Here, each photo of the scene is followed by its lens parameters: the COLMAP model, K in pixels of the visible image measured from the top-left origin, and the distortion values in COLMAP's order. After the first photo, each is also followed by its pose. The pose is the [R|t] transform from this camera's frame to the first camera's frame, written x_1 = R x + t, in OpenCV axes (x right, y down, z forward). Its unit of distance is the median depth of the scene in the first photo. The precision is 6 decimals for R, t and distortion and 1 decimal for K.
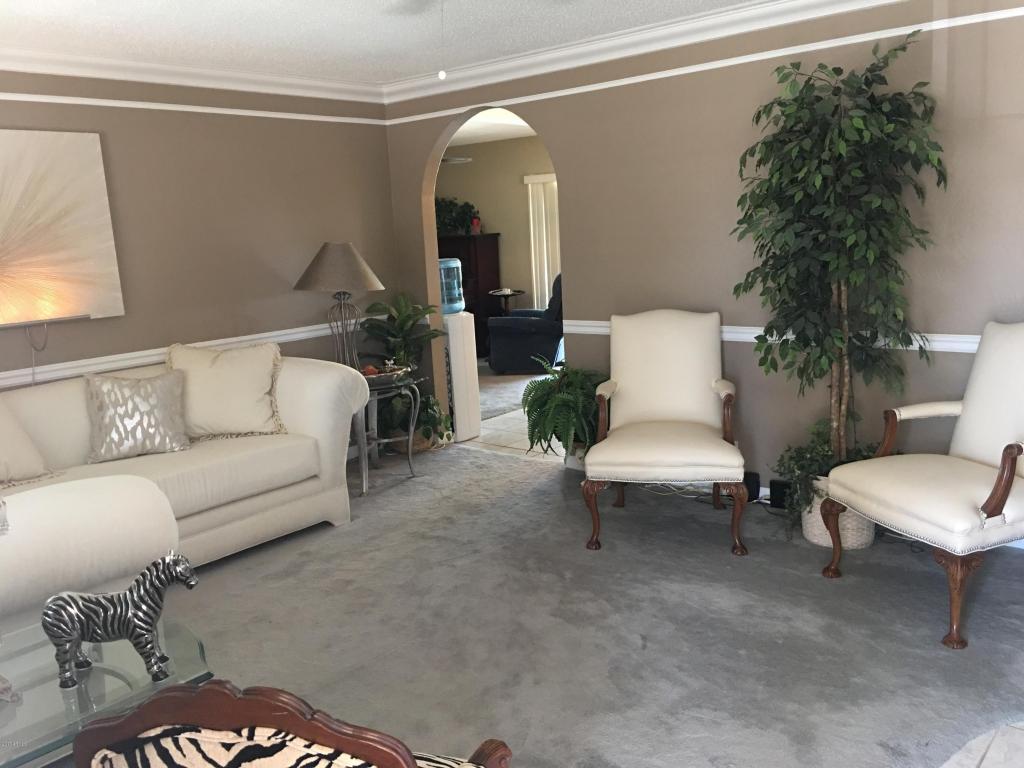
lens RADIAL K [[870.3, 0, 511.9], [0, 870.3, 382.5], [0, 0, 1]] dist [0.072007, -0.096193]
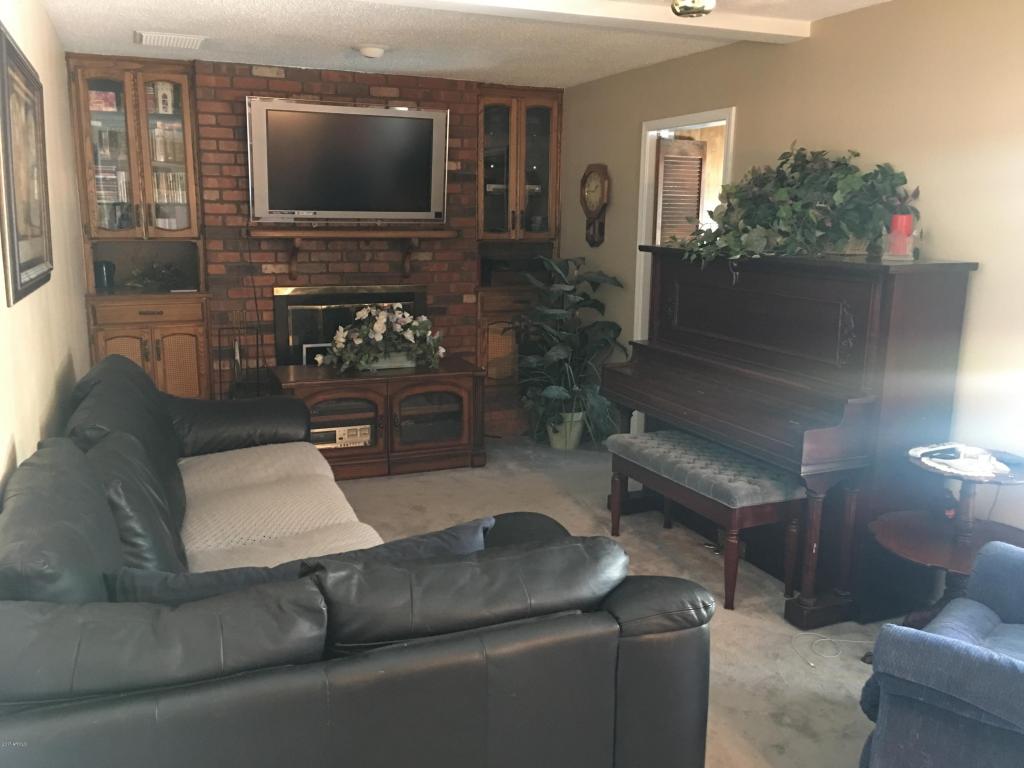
lens RADIAL K [[870.3, 0, 512.5], [0, 870.3, 383.1], [0, 0, 1]] dist [0.072007, -0.096193]
pose [[0.894061, 0.147845, -0.422844, -0.023775], [-0.135108, 0.989005, 0.060127, -0.123239], [0.427085, 0.003372, 0.904205, 0.630007]]
